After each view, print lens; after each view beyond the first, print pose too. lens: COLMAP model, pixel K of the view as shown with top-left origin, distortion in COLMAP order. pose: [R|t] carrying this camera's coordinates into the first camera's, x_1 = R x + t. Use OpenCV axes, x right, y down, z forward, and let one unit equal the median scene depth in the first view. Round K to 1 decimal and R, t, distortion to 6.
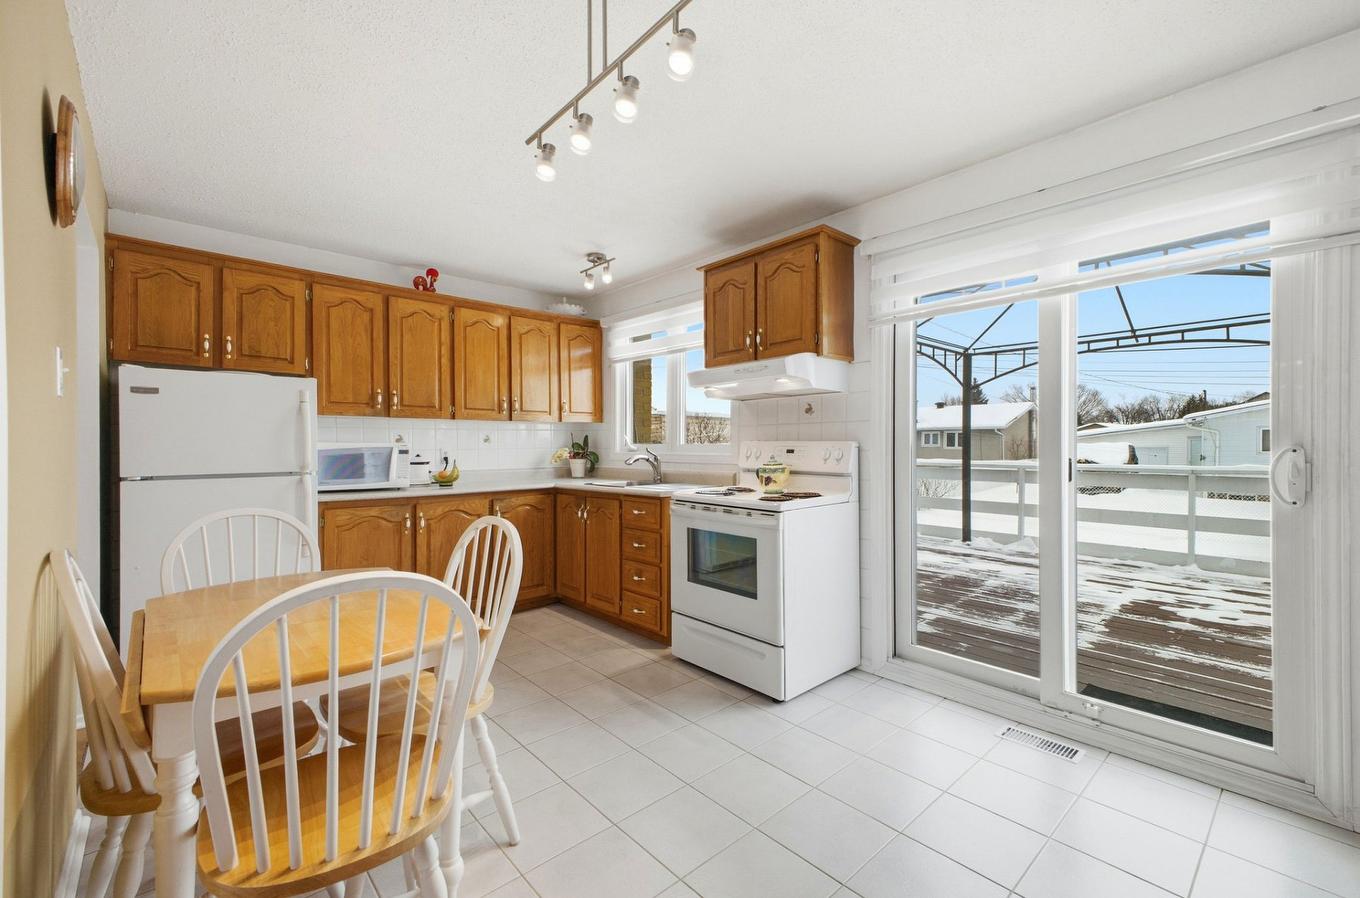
lens RADIAL K [[573.1, 0, 687.0], [0, 573.1, 451.8], [0, 0, 1]] dist [-0.000333, -0.000581]
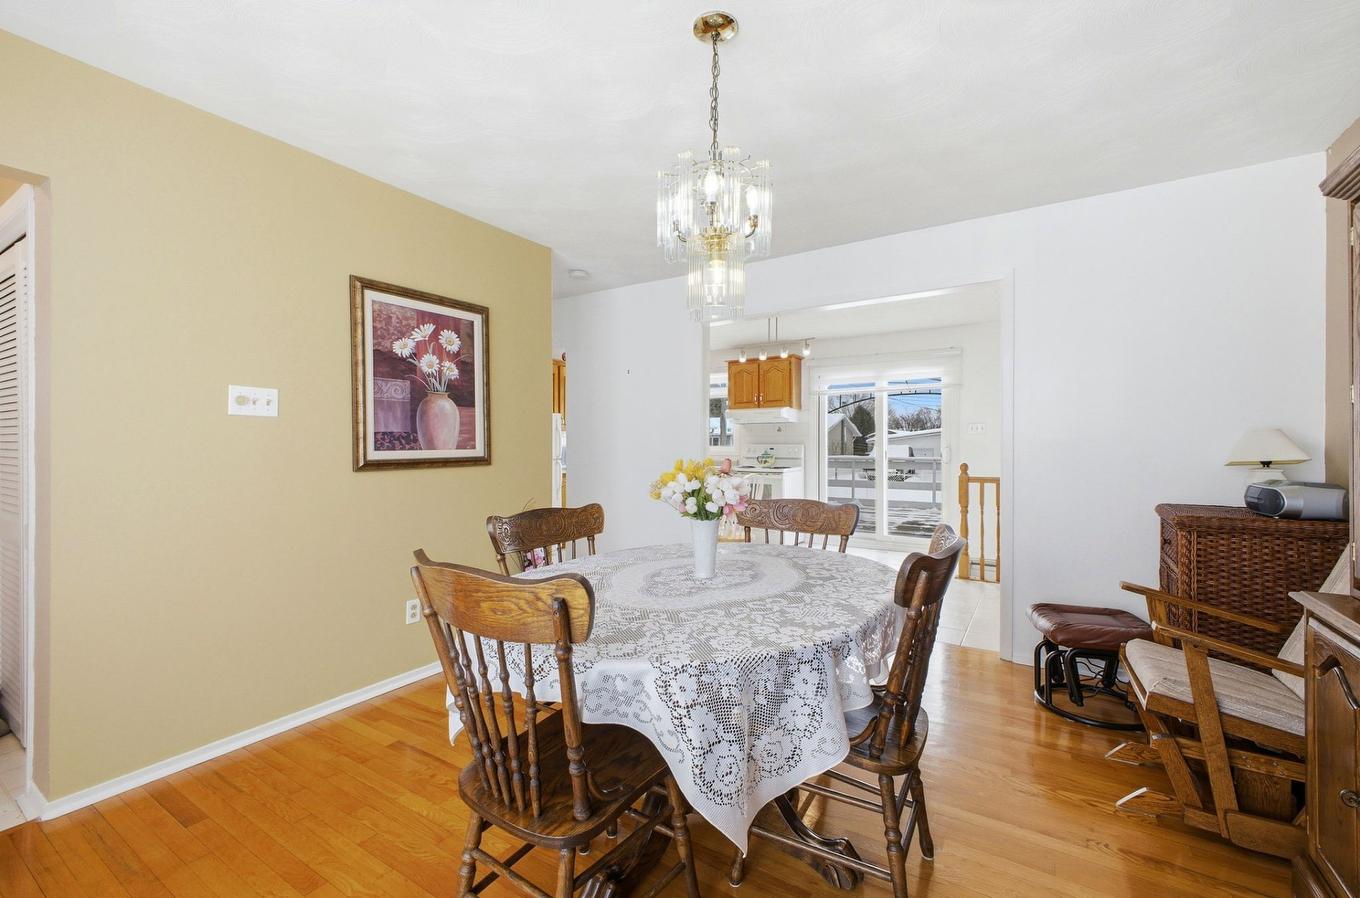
lens RADIAL K [[559.5, 0, 680.0], [0, 559.5, 449.0], [0, 0, 1]] dist [0.000188, -0.000738]
pose [[0.965480, -0.000026, 0.260475, -0.645425], [0.002071, 0.999969, -0.007576, 0.013649], [-0.260467, 0.007854, 0.965451, -0.880770]]
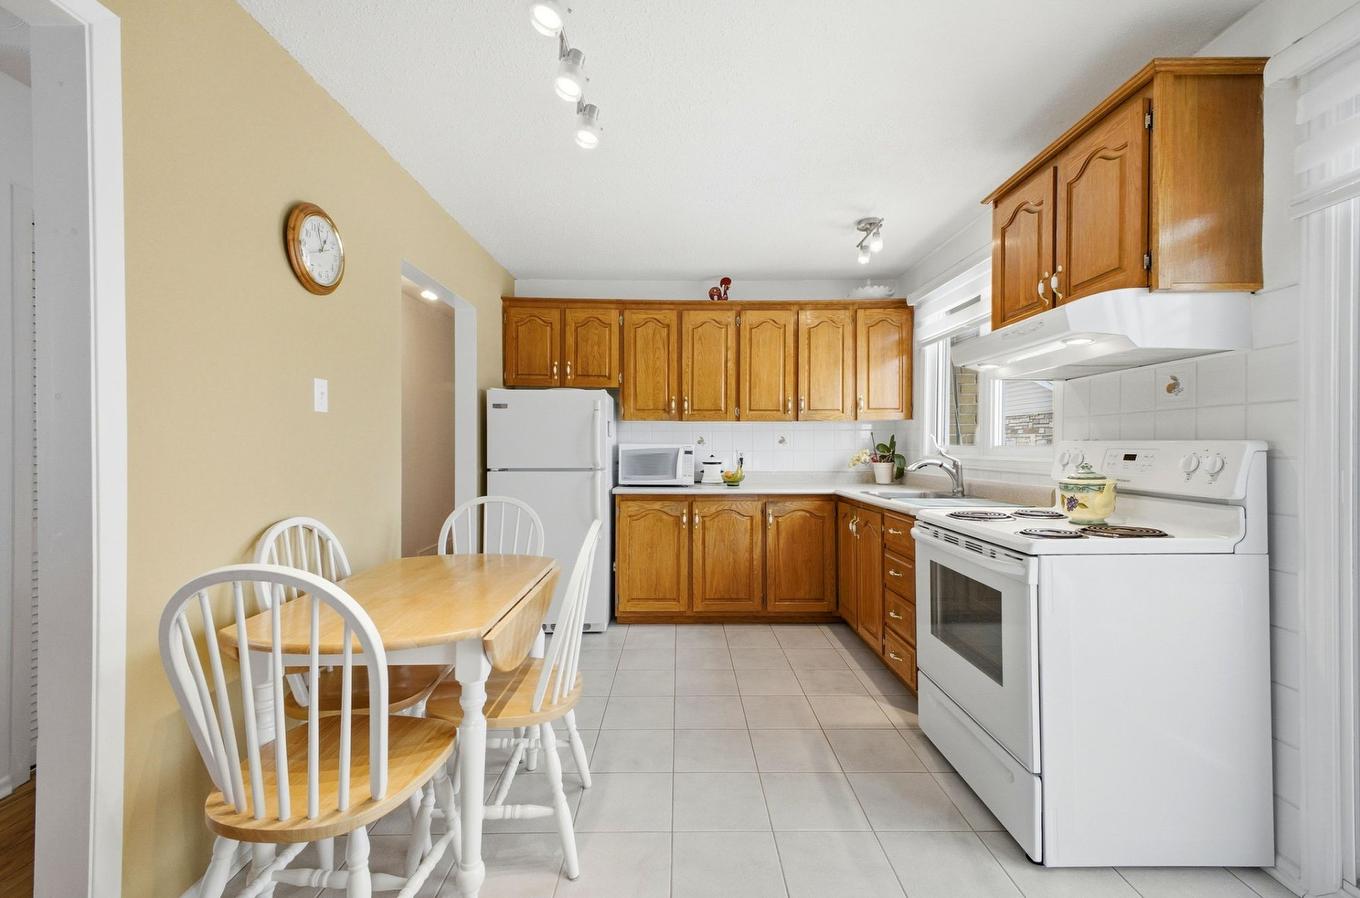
lens RADIAL K [[559.5, 0, 680.0], [0, 559.5, 449.0], [0, 0, 1]] dist [0.000188, -0.000738]
pose [[0.738236, 0.004616, -0.674527, 0.204351], [-0.009612, 0.999947, -0.003676, -0.002573], [0.674474, 0.009197, 0.738241, 0.213310]]
